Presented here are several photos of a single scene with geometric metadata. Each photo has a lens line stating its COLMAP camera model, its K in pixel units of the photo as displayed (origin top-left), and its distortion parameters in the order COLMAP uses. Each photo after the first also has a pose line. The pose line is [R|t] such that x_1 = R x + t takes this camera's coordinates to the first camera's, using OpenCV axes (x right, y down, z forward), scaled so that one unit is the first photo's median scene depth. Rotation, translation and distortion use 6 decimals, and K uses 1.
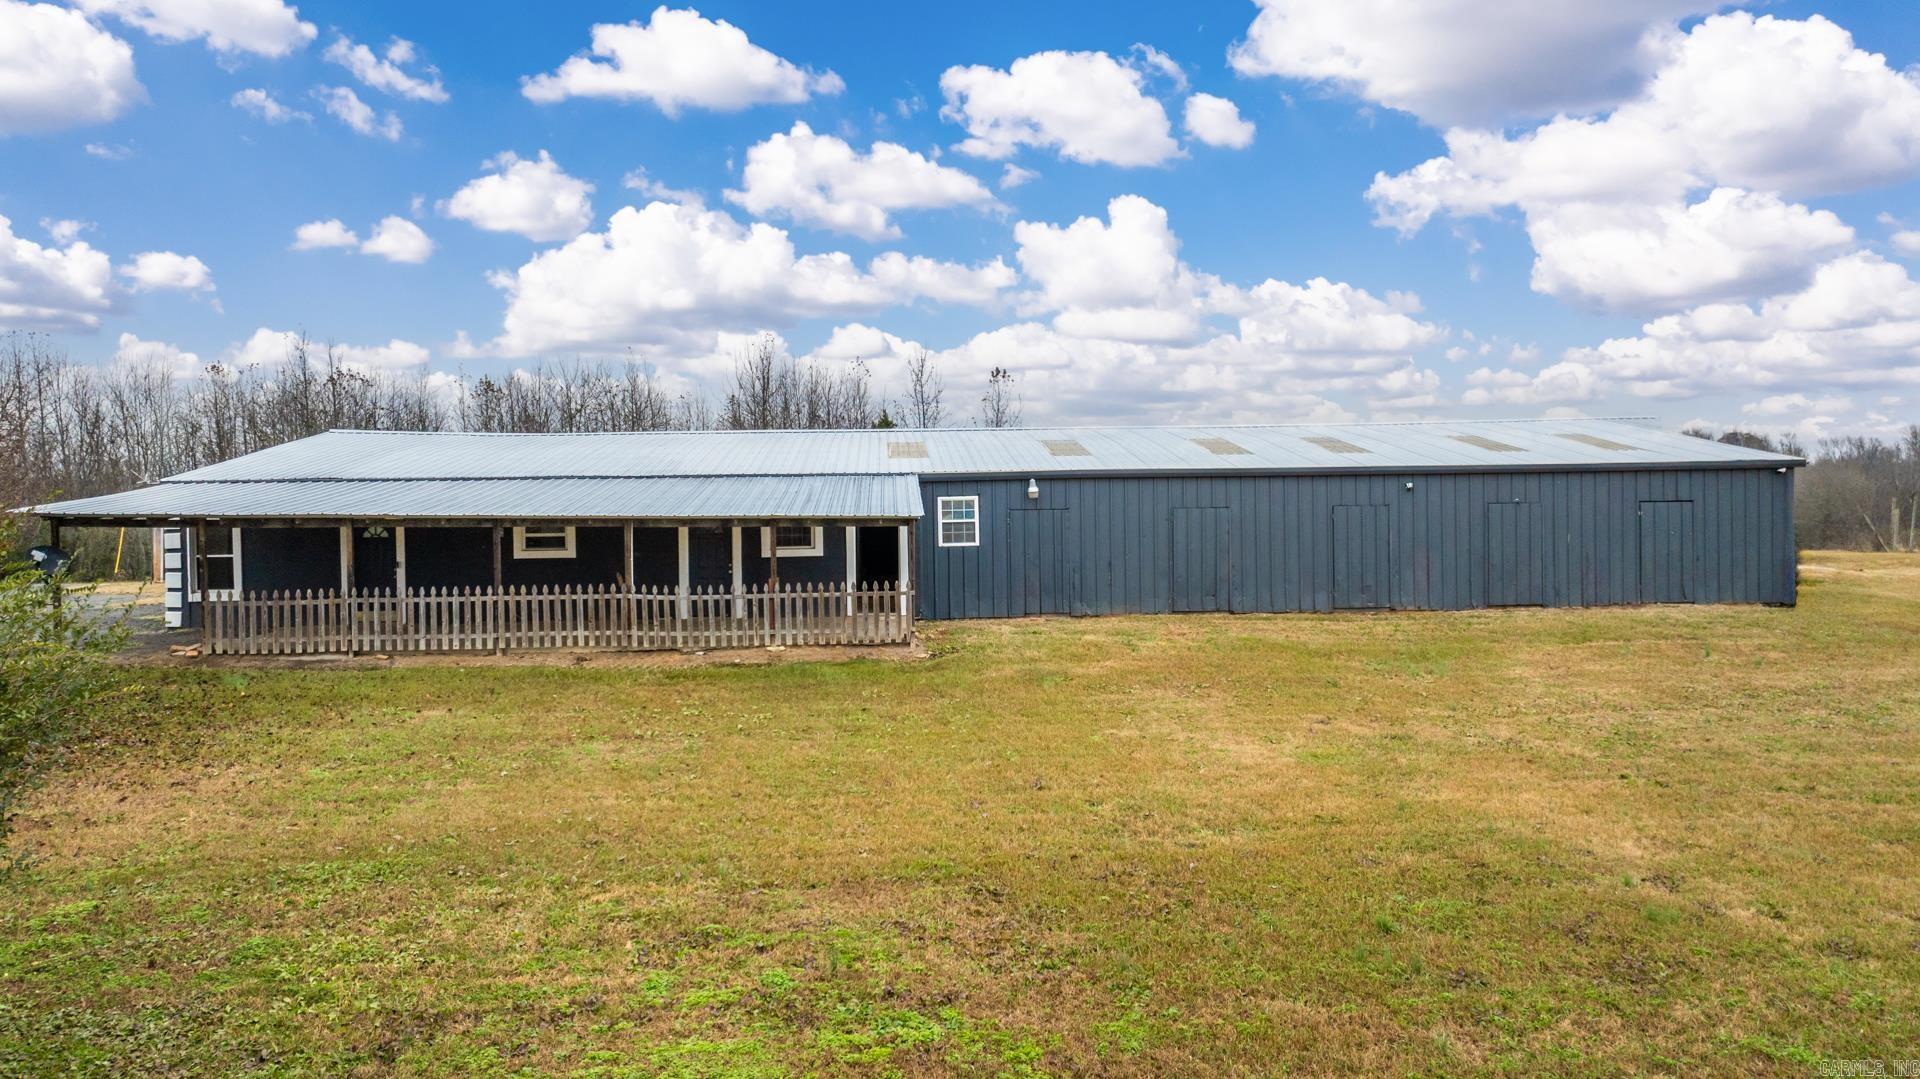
lens RADIAL K [[1331.9, 0, 905.3], [0, 1331.9, 506.0], [0, 0, 1]] dist [-0.021075, 0.001261]
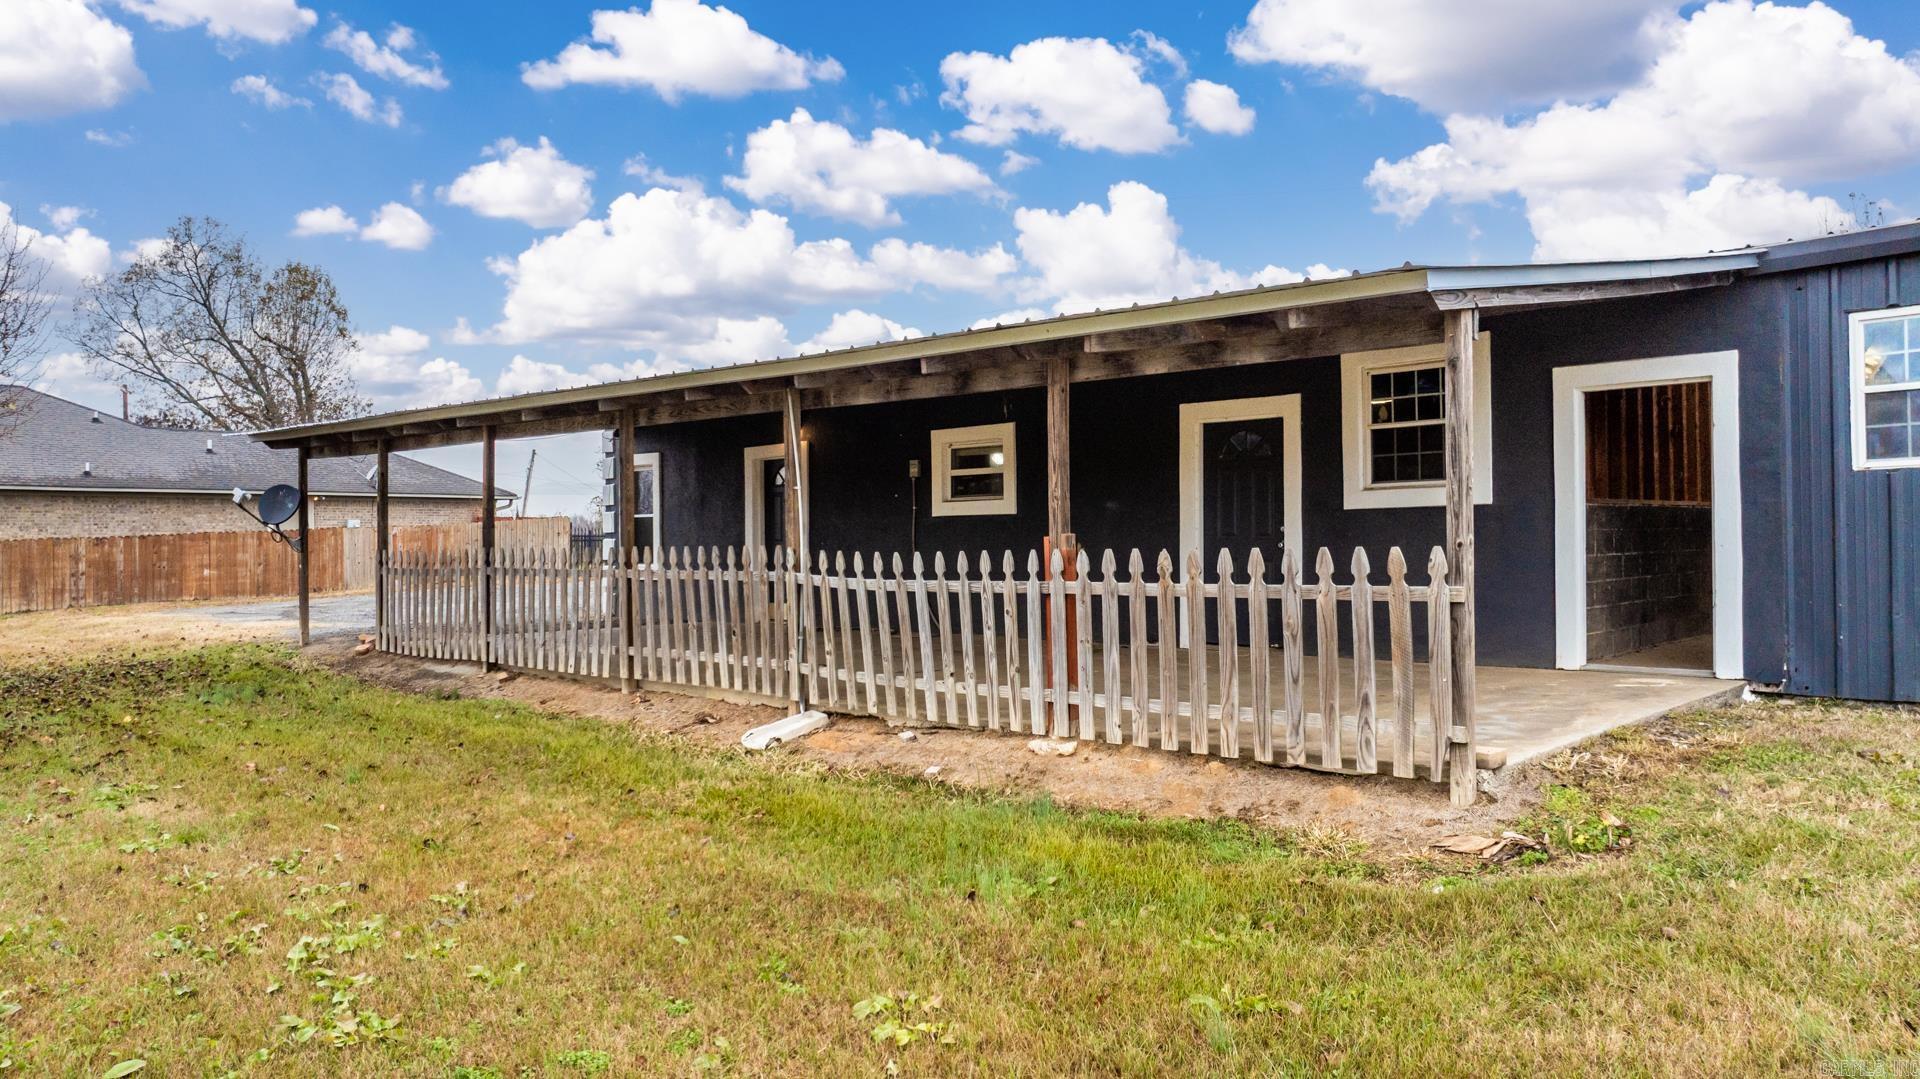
lens RADIAL K [[1331.9, 0, 960.0], [0, 1331.9, 539.5], [0, 0, 1]] dist [-0.027114, 0.001924]
pose [[0.679192, 0.005209, -0.733942, 0.111150], [0.001838, 0.999960, 0.008798, 0.044263], [0.733958, -0.007324, 0.679155, 0.639856]]
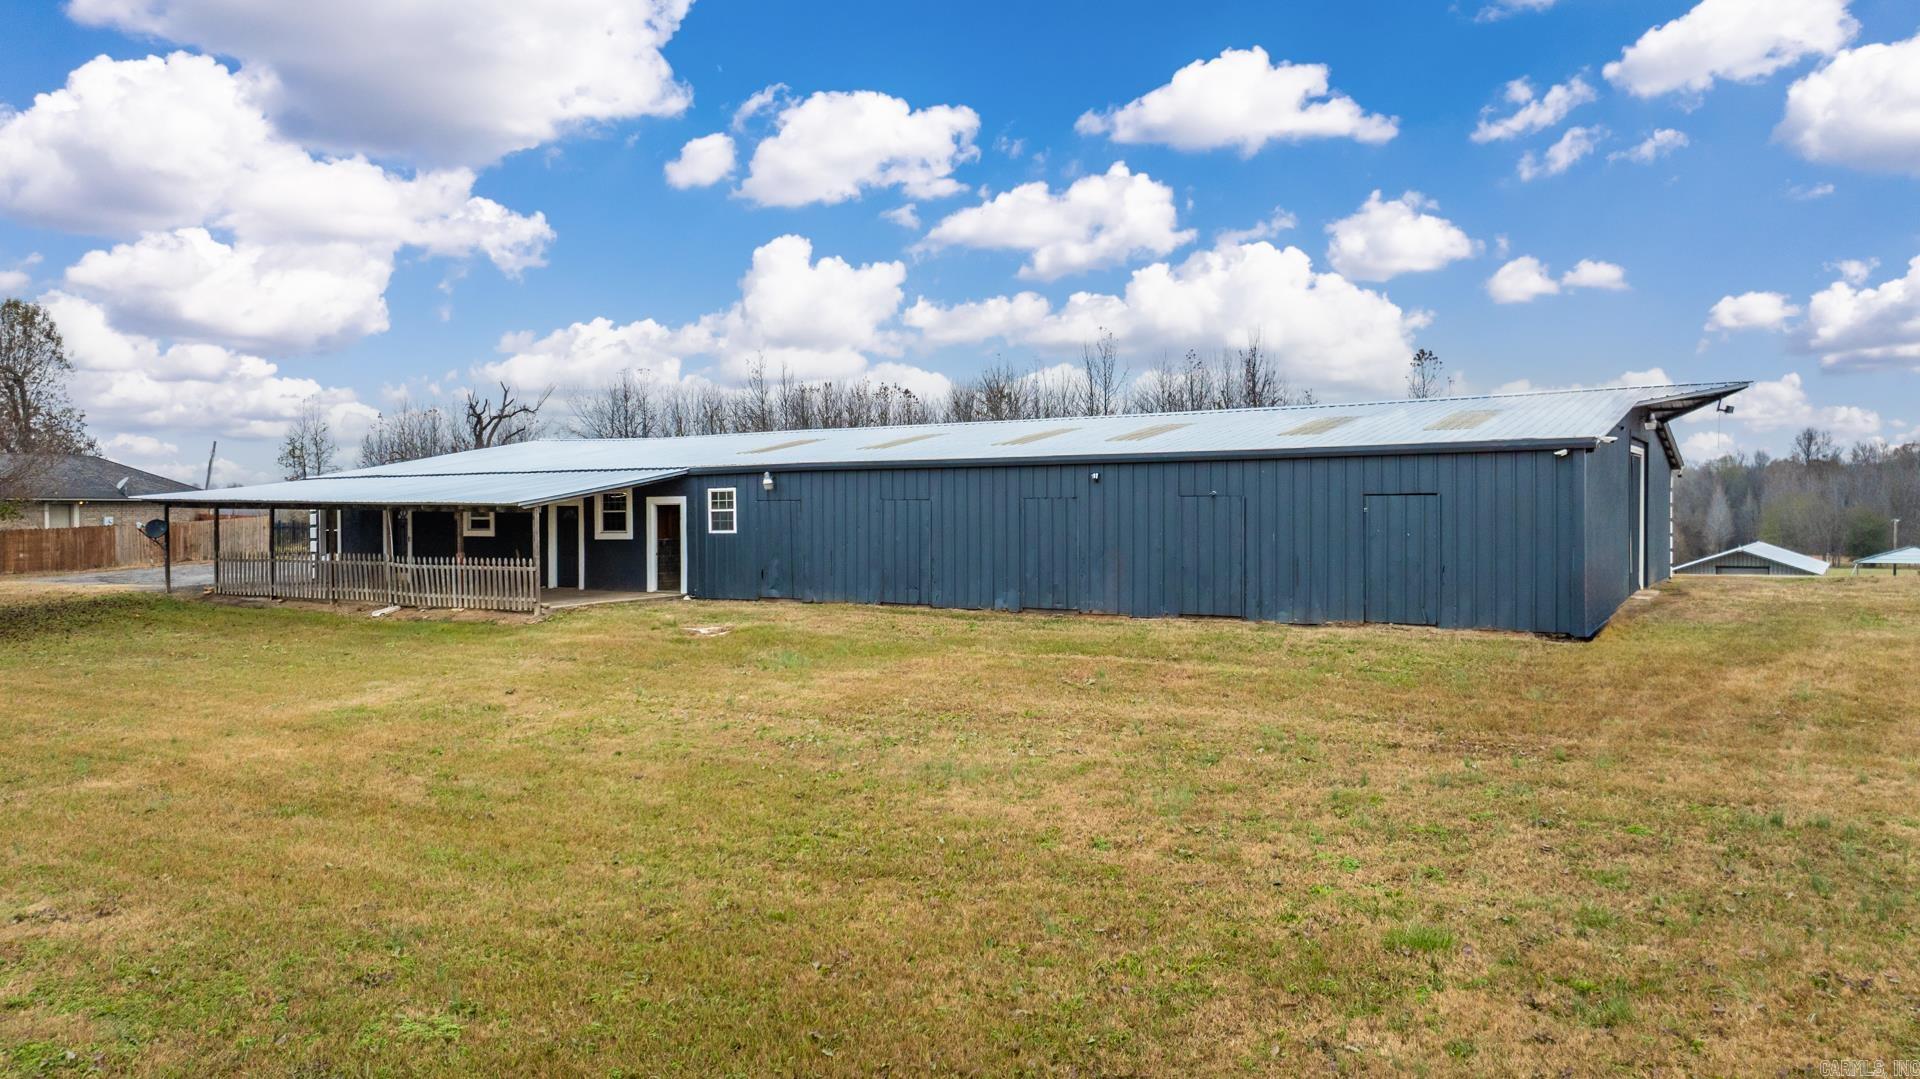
lens RADIAL K [[1331.9, 0, 960.0], [0, 1331.9, 539.5], [0, 0, 1]] dist [-0.027114, 0.001924]
pose [[0.824414, 0.021765, -0.565568, 0.837137], [-0.006299, 0.999551, 0.029284, 0.001687], [0.565952, -0.020579, 0.824181, 0.206383]]
